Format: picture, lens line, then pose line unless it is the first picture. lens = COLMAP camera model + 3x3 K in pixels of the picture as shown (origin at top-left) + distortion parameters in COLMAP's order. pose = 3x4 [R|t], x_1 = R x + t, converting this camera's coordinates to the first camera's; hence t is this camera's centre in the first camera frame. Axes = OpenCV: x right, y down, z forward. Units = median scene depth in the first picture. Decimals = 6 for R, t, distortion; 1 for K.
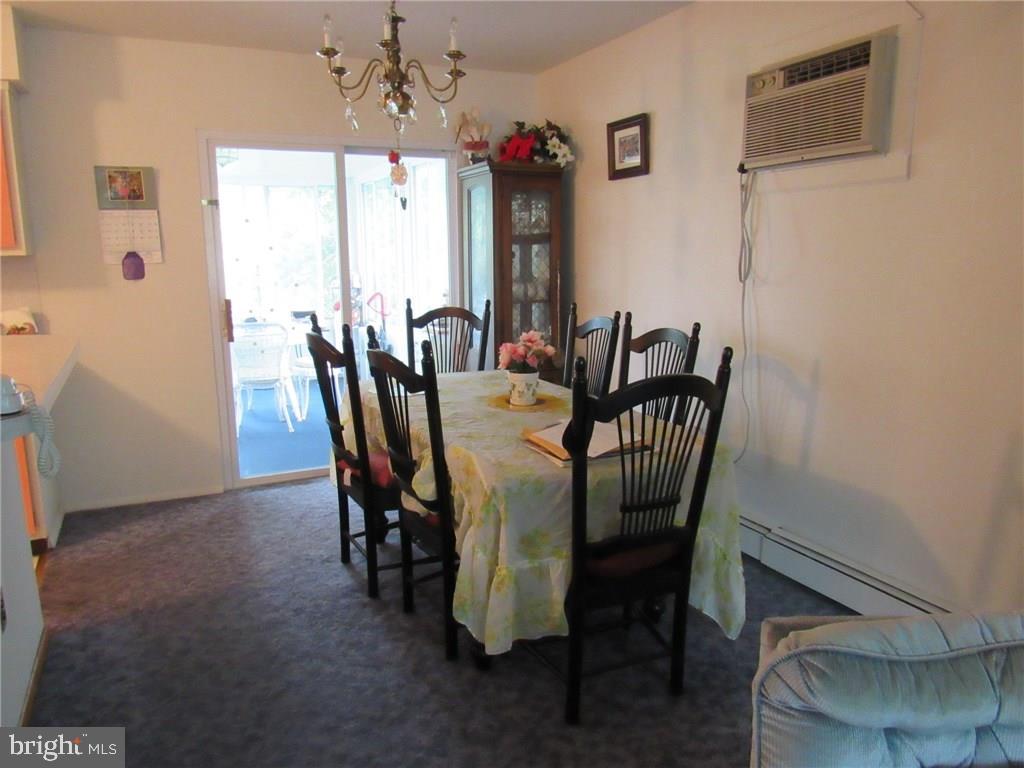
lens RADIAL K [[734.2, 0, 512.5], [0, 734.2, 383.0], [0, 0, 1]] dist [0.006275, 0.004281]
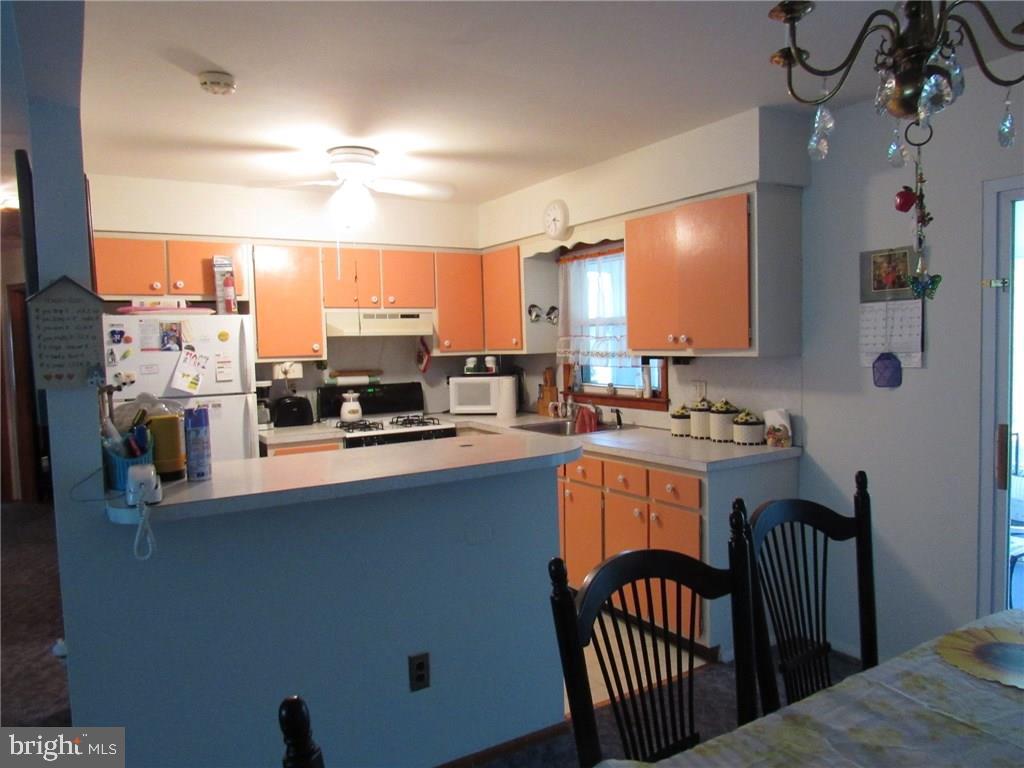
lens RADIAL K [[734.2, 0, 513.3], [0, 734.2, 384.9], [0, 0, 1]] dist [0.006275, 0.004281]
pose [[0.095671, 0.068981, -0.993020, 0.242756], [-0.163531, 0.985131, 0.052677, -0.120679], [0.981888, 0.157350, 0.105529, 0.527087]]
